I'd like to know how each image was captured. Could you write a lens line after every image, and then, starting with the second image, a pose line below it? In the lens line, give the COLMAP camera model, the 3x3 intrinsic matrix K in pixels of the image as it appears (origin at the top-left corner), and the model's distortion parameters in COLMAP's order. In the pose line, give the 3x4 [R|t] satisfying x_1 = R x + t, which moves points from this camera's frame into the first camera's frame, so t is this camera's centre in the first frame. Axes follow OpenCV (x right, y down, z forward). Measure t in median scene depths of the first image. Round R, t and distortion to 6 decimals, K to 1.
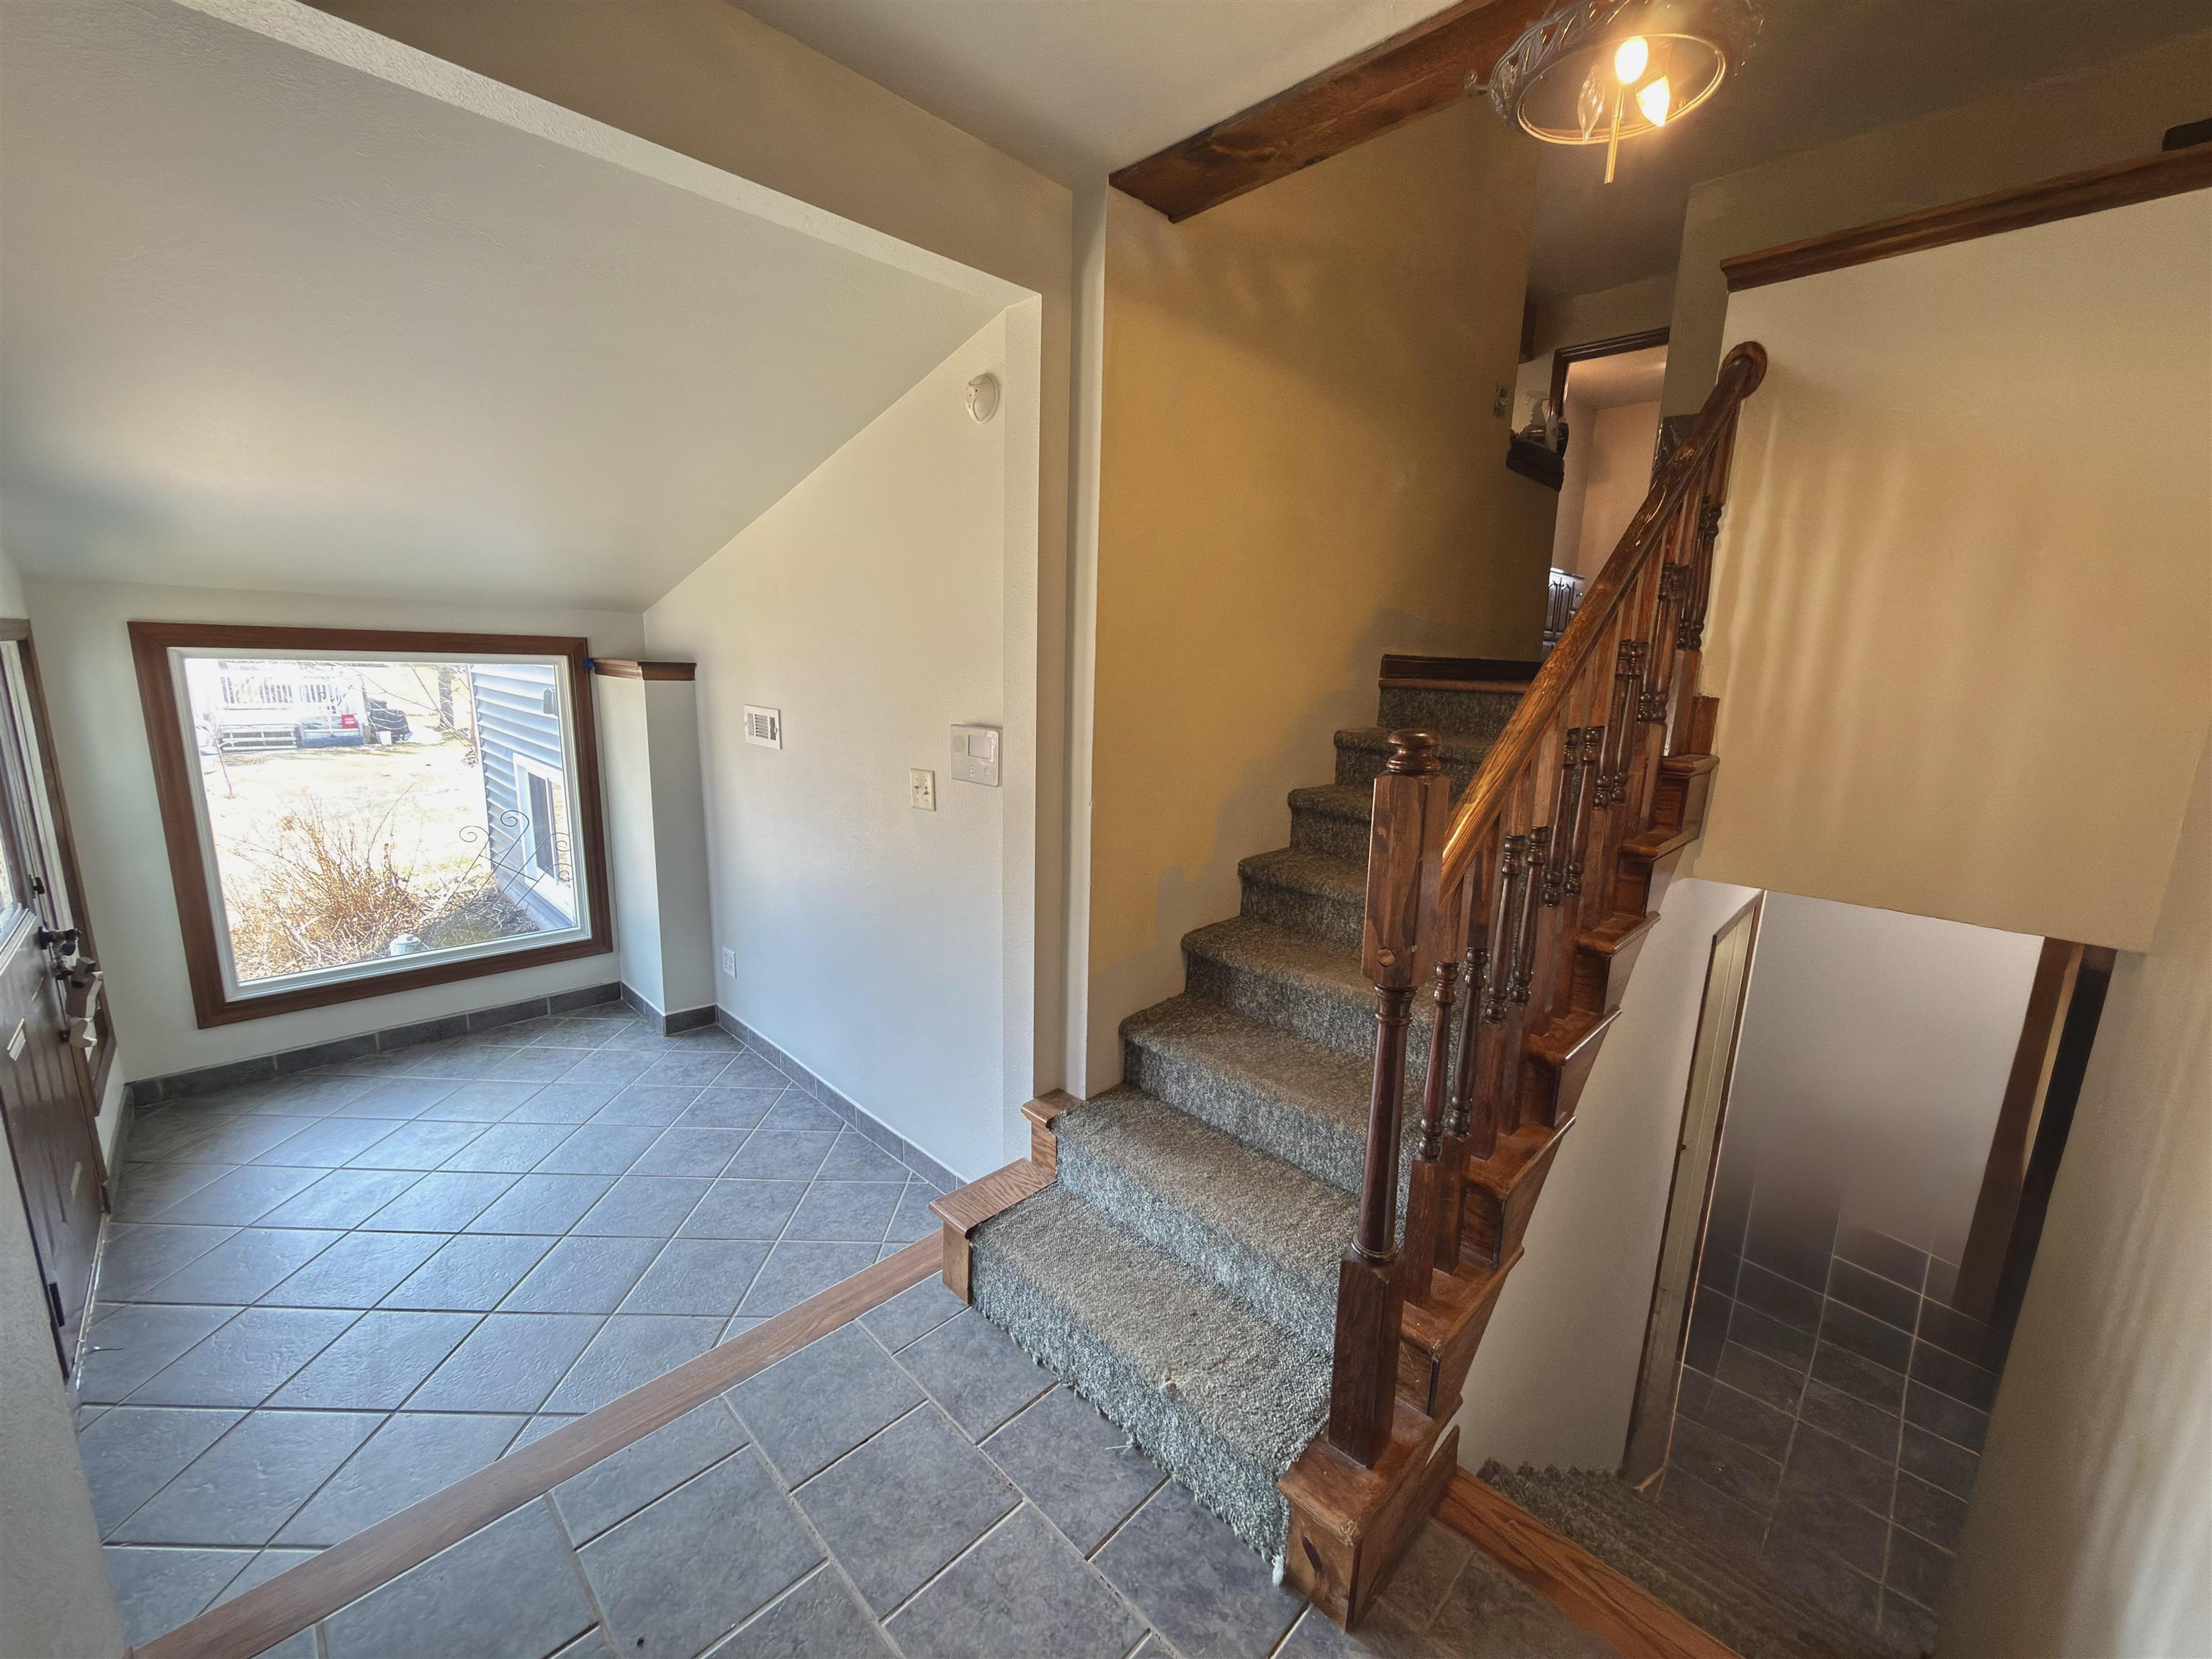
lens RADIAL K [[880.4, 0, 1110.8], [0, 880.4, 833.8], [0, 0, 1]] dist [-0.000247, 0.000607]
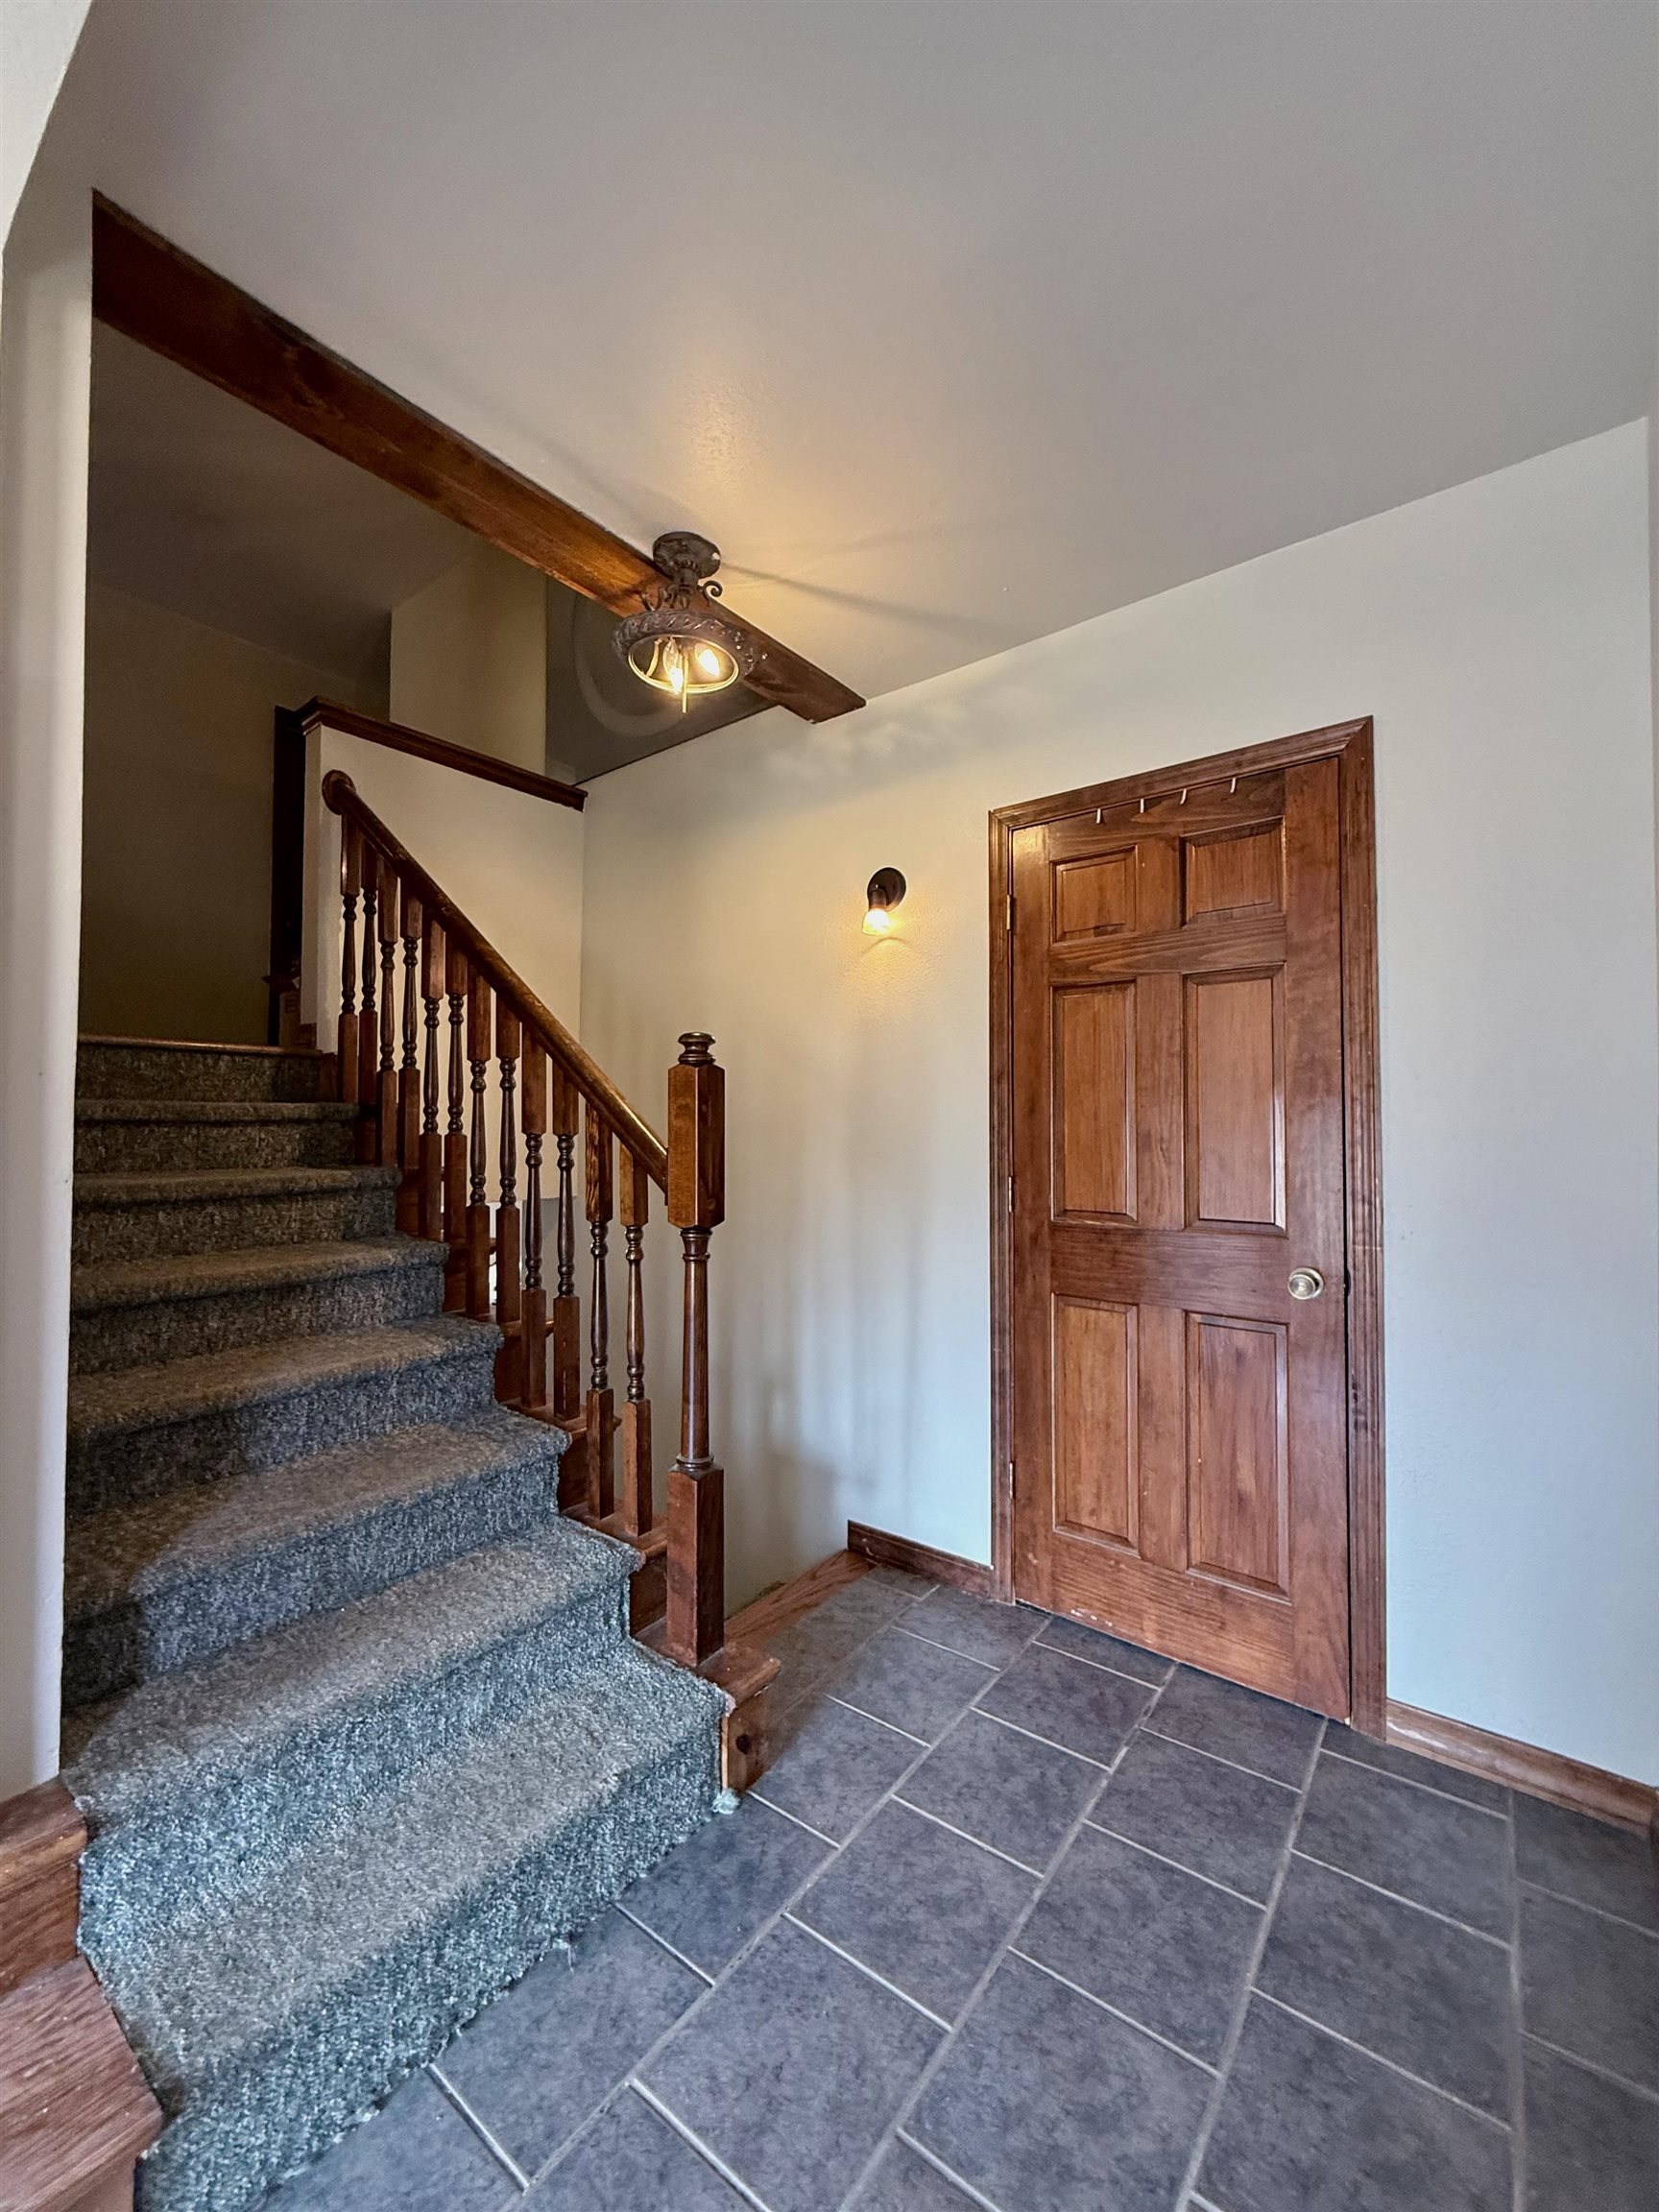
lens RADIAL K [[880.4, 0, 831.2], [0, 880.4, 1105.6], [0, 0, 1]] dist [-0.000247, 0.000607]
pose [[-0.120517, -0.011236, 0.992648, -0.455030], [0.188979, 0.981391, 0.034053, -0.006618], [-0.974558, 0.191694, -0.116151, 0.430531]]
